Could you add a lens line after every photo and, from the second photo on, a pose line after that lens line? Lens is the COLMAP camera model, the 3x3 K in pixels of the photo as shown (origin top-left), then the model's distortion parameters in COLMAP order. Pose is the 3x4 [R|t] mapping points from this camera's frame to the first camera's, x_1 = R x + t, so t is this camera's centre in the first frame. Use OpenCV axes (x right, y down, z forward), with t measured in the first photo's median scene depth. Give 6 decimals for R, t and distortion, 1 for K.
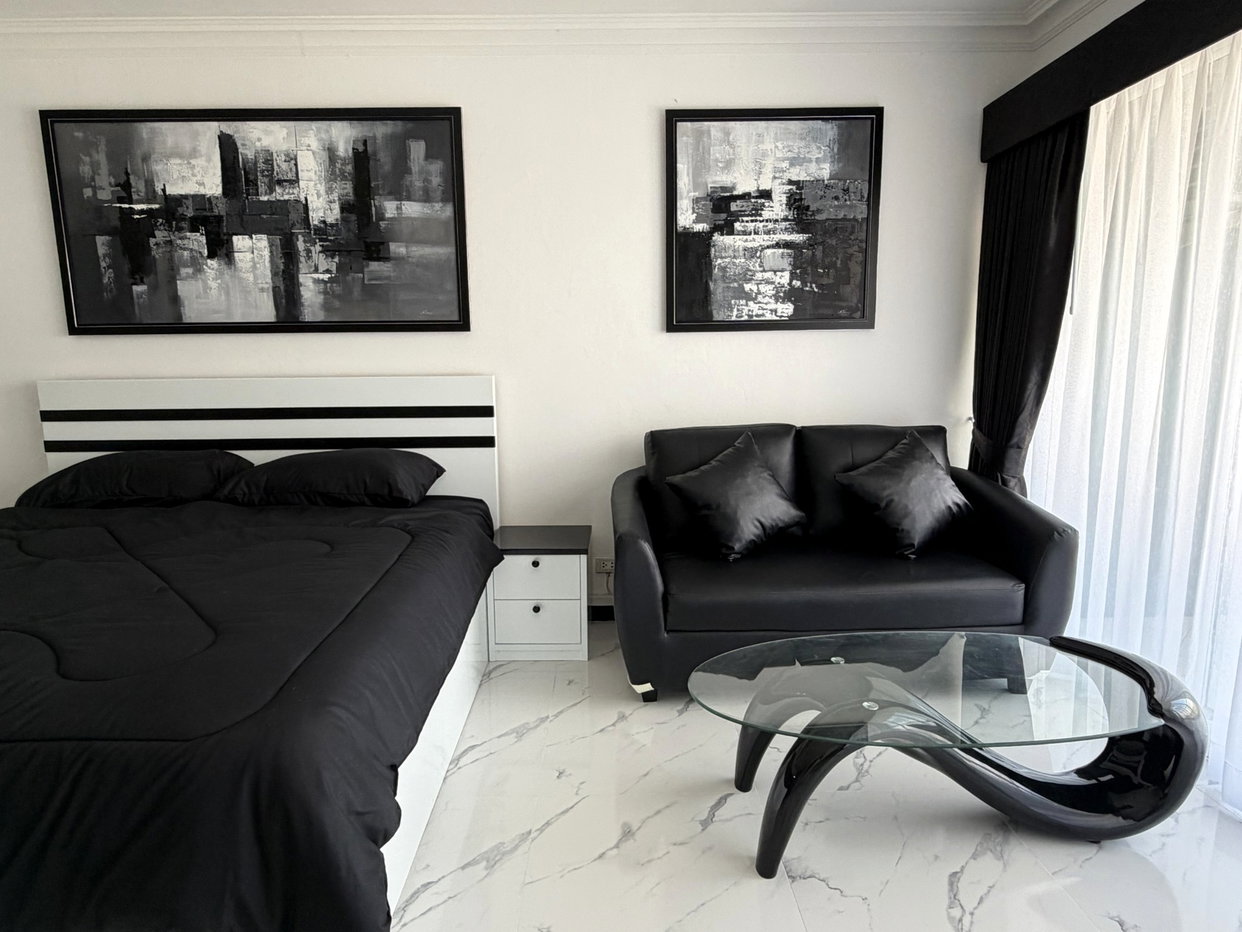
lens RADIAL K [[730.3, 0, 619.8], [0, 730.3, 467.4], [0, 0, 1]] dist [-0.002492, -0.000869]
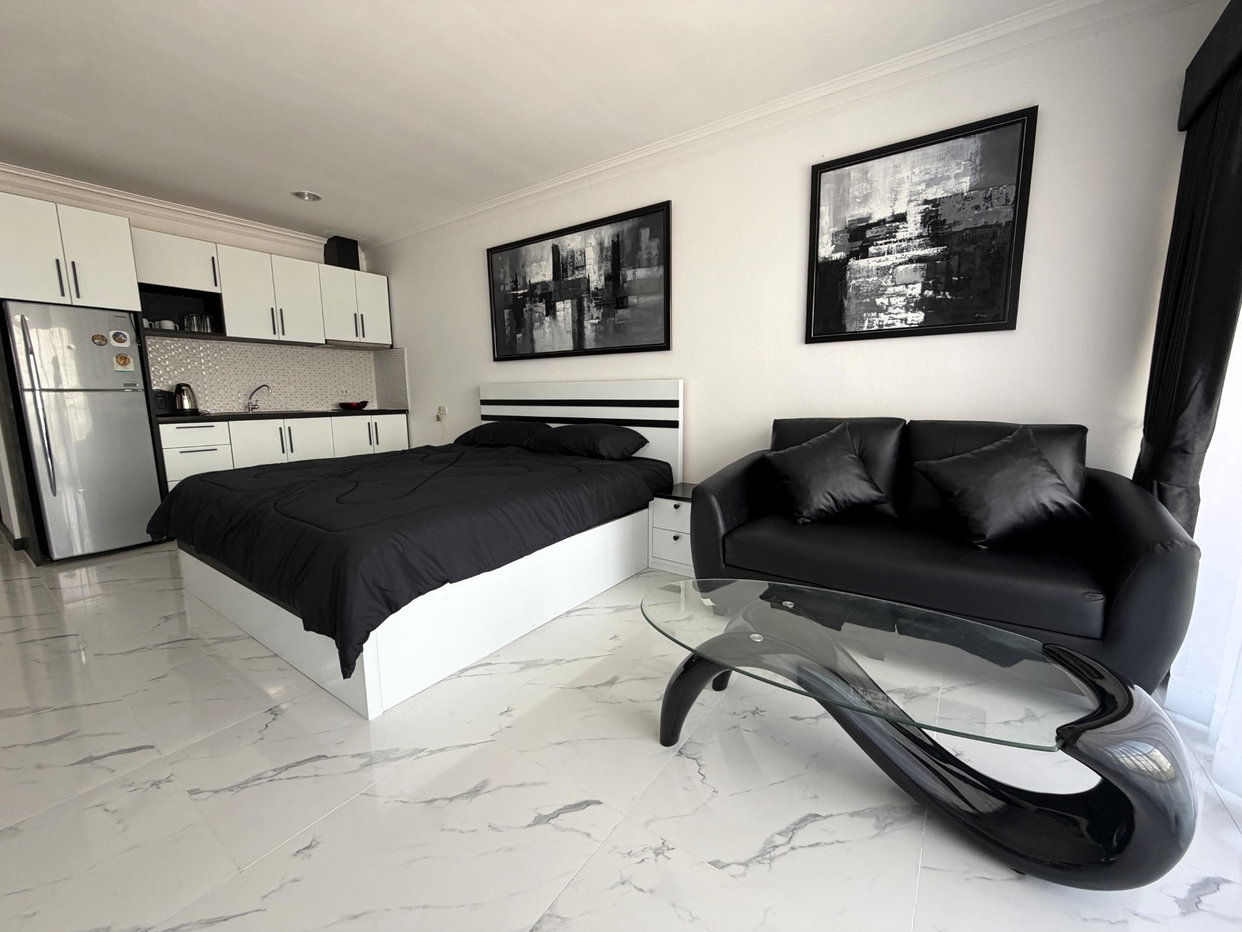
lens RADIAL K [[490.9, 0, 622.4], [0, 490.9, 465.9], [0, 0, 1]] dist [-0.003866, -0.000351]
pose [[0.807462, 0.089340, -0.583115, 0.334601], [-0.087461, 0.995672, 0.031438, 0.028140], [0.583400, 0.025615, 0.811781, 0.133498]]
